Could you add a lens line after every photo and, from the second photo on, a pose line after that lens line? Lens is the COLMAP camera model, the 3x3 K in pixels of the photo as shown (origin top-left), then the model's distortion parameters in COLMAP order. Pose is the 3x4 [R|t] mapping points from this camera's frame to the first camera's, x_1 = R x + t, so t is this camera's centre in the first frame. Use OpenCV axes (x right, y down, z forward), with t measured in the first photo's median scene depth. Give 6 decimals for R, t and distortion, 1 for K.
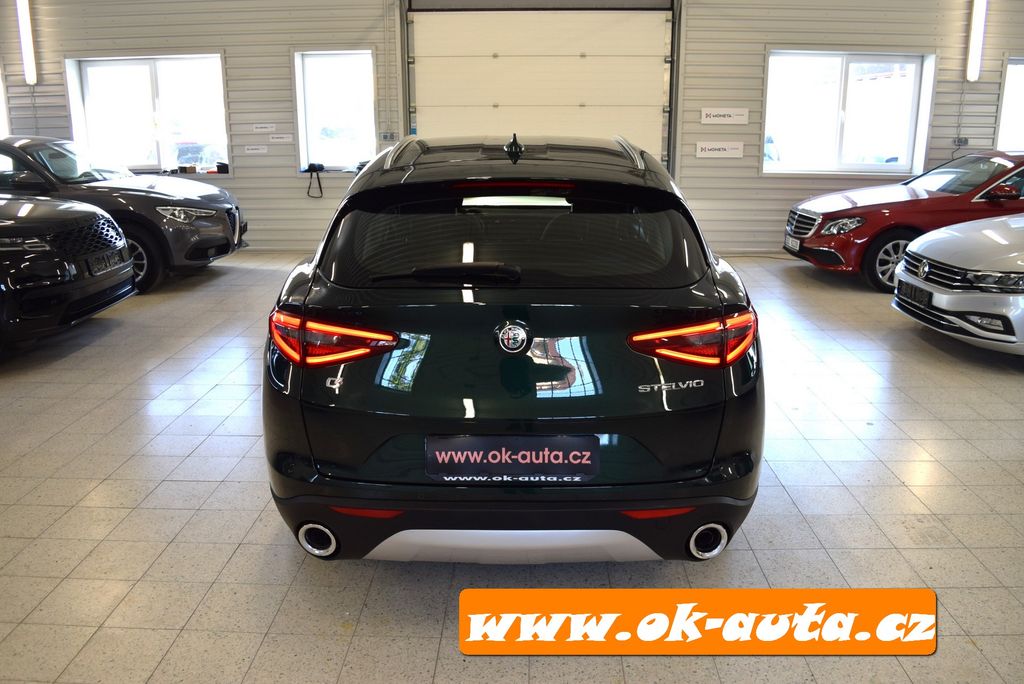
lens RADIAL K [[817.1, 0, 512.0], [0, 817.1, 342.0], [0, 0, 1]] dist [-0.090557, 0.014774]
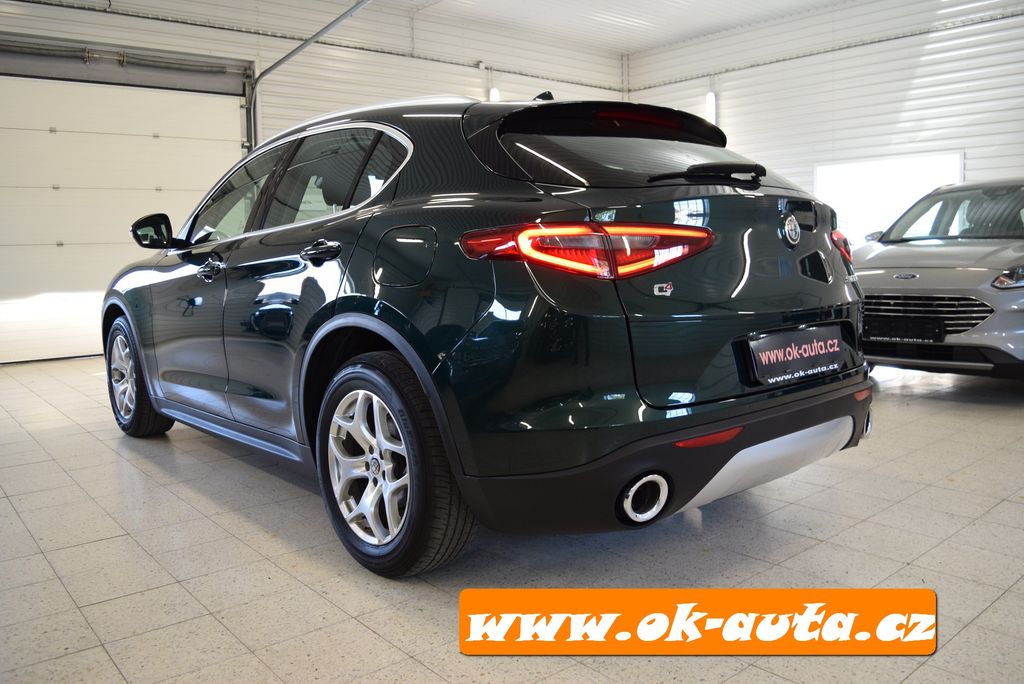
lens RADIAL K [[801.1, 0, 512.0], [0, 801.1, 342.0], [0, 0, 1]] dist [-0.090096, 0.012209]
pose [[0.745679, -0.085319, 0.660820, -0.338231], [0.194217, 0.976533, -0.093076, 0.057028], [-0.637372, 0.197747, 0.744750, 0.189737]]
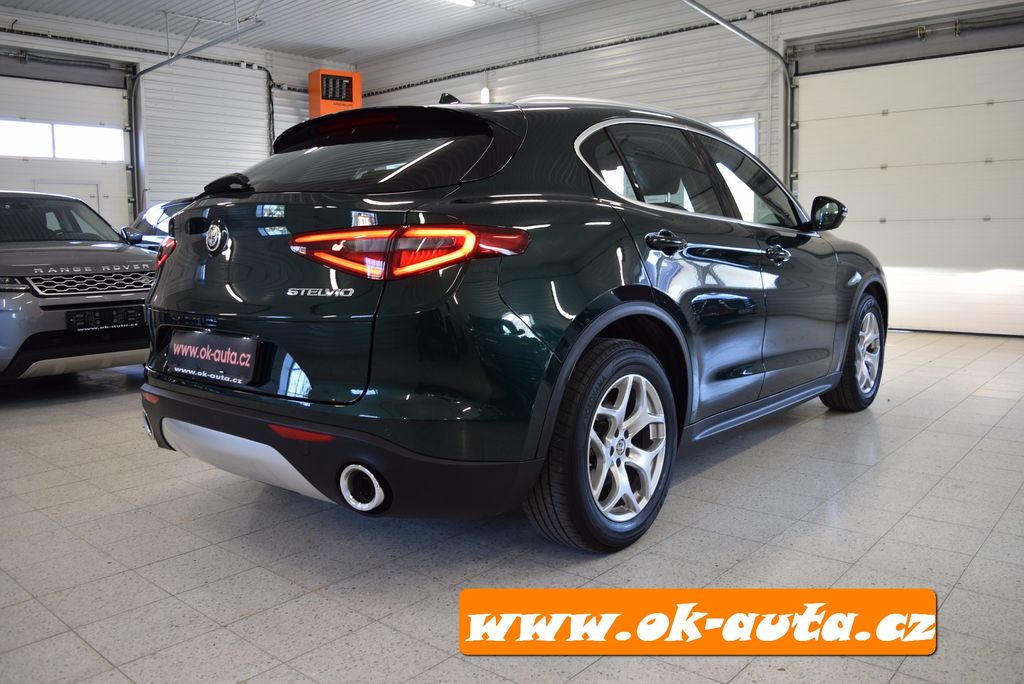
lens RADIAL K [[801.1, 0, 512.0], [0, 801.1, 342.0], [0, 0, 1]] dist [-0.090096, 0.012209]
pose [[0.771599, 0.067583, -0.632509, 0.351306], [-0.155076, 0.984325, -0.084003, 0.056792], [0.616917, 0.162904, 0.769984, 0.173228]]
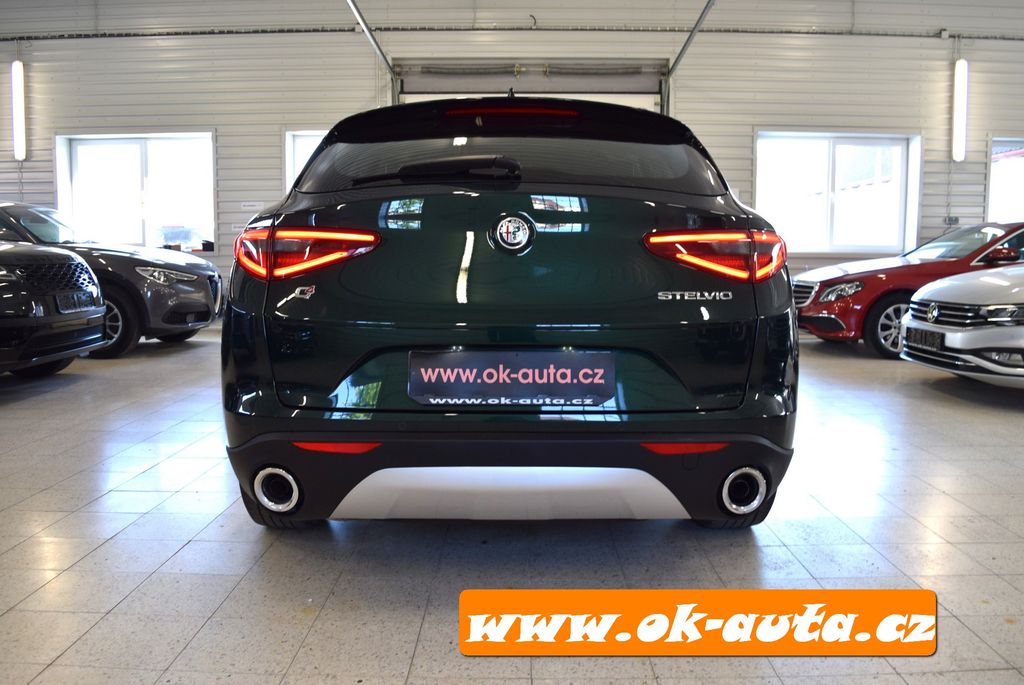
lens RADIAL K [[818.9, 0, 512.0], [0, 818.9, 342.5], [0, 0, 1]] dist [-0.085415, 0.005921]
pose [[0.999869, 0.004000, 0.015658, -0.004715], [-0.001473, 0.987413, -0.158155, 0.090989], [-0.016094, 0.158111, 0.987290, 0.059352]]
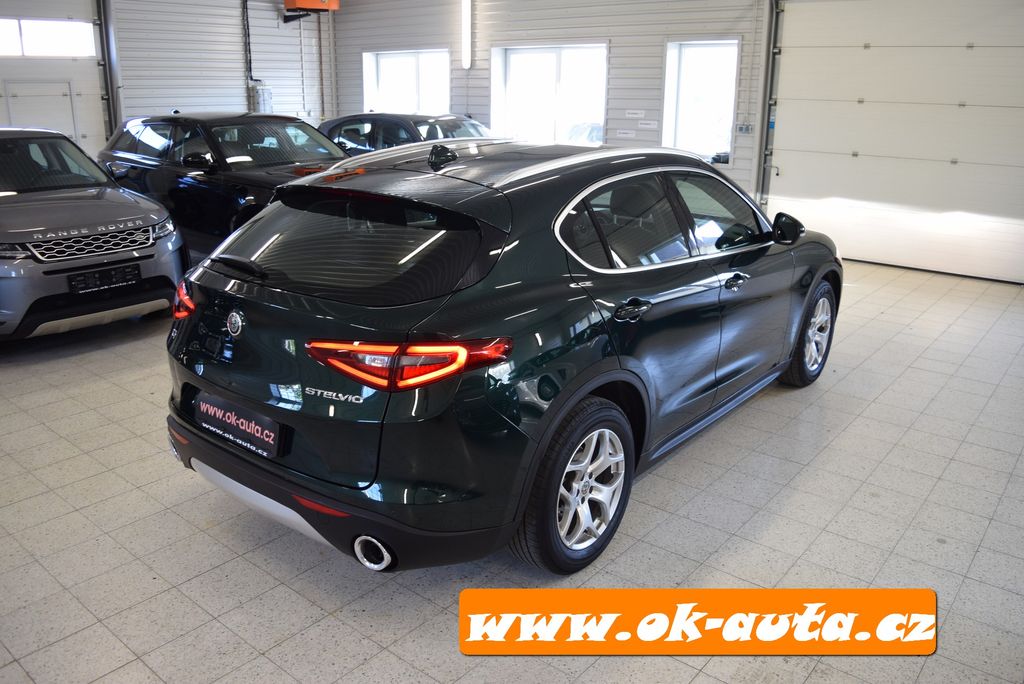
lens RADIAL K [[801.1, 0, 512.0], [0, 801.1, 342.0], [0, 0, 1]] dist [-0.090096, 0.012209]
pose [[0.788551, 0.192327, -0.584121, 0.370363], [-0.173780, 0.980814, 0.088343, -0.055810], [0.589905, 0.031845, 0.806845, 0.110558]]
